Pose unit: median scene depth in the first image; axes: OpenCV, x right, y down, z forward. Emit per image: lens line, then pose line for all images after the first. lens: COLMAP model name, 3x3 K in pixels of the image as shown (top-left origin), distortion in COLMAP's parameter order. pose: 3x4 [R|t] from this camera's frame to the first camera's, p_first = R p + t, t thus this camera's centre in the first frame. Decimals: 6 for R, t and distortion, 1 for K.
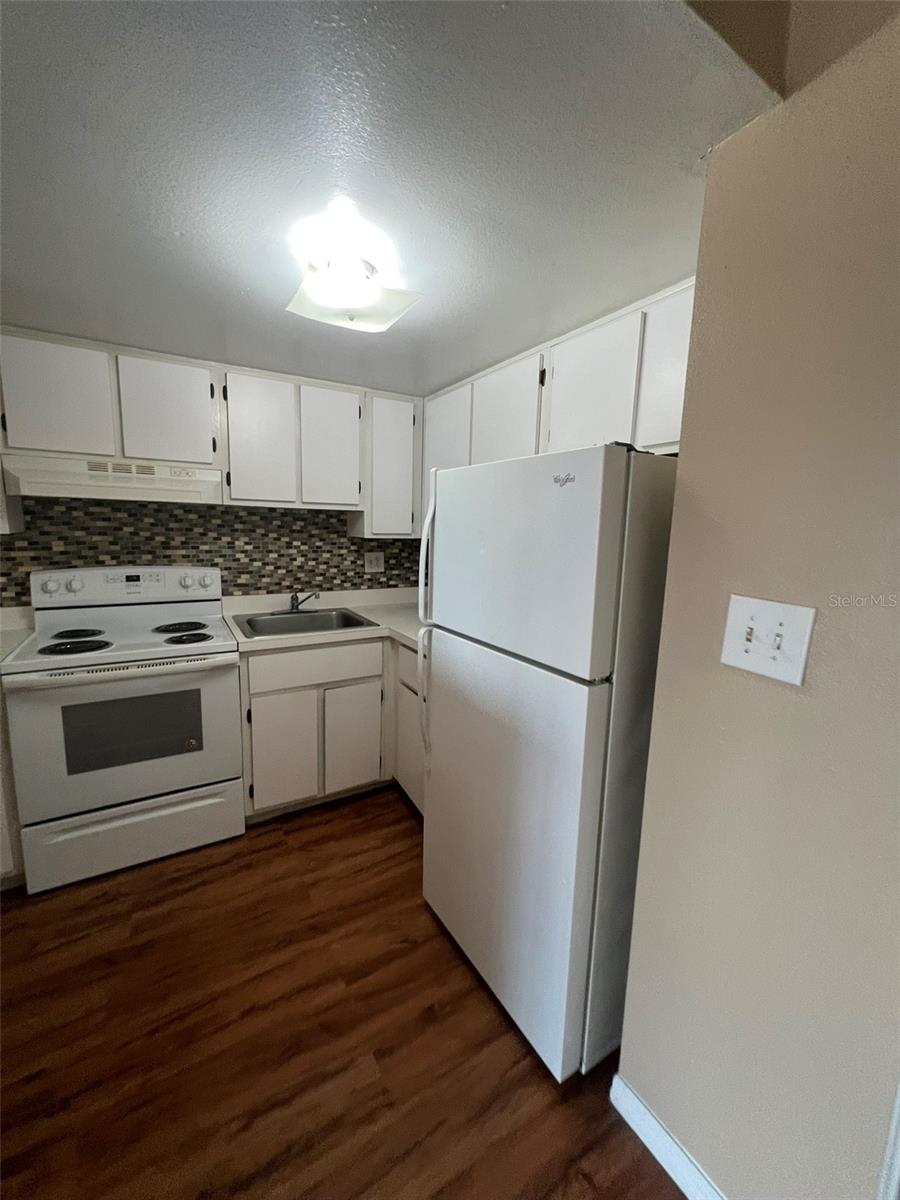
lens RADIAL K [[478.2, 0, 447.1], [0, 478.2, 597.8], [0, 0, 1]] dist [-0.002916, -0.000490]
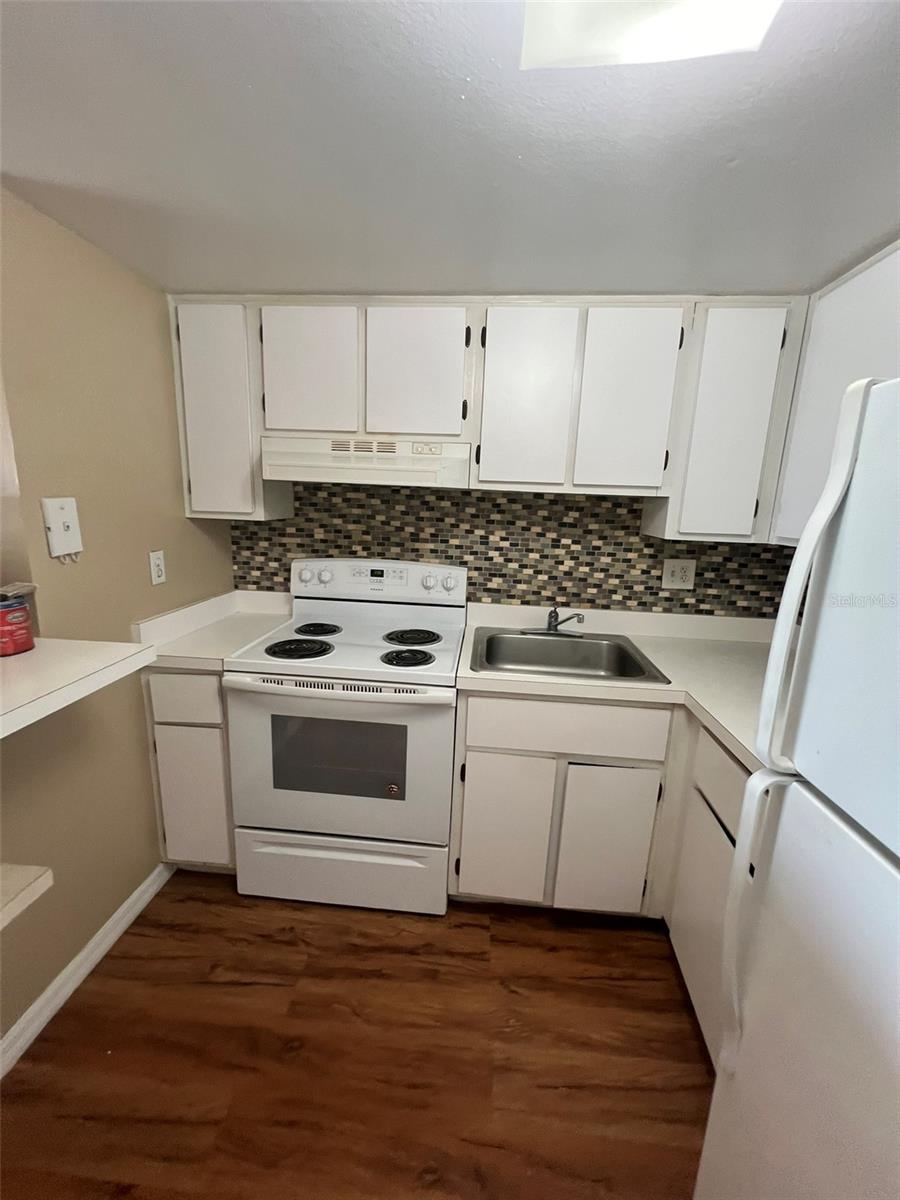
lens RADIAL K [[478.2, 0, 447.2], [0, 478.2, 597.2], [0, 0, 1]] dist [-0.002916, -0.000490]
pose [[0.811283, 0.119659, -0.572278, -0.038005], [-0.104548, 0.992746, 0.059365, -0.065061], [0.575231, 0.011669, 0.817908, 0.358286]]
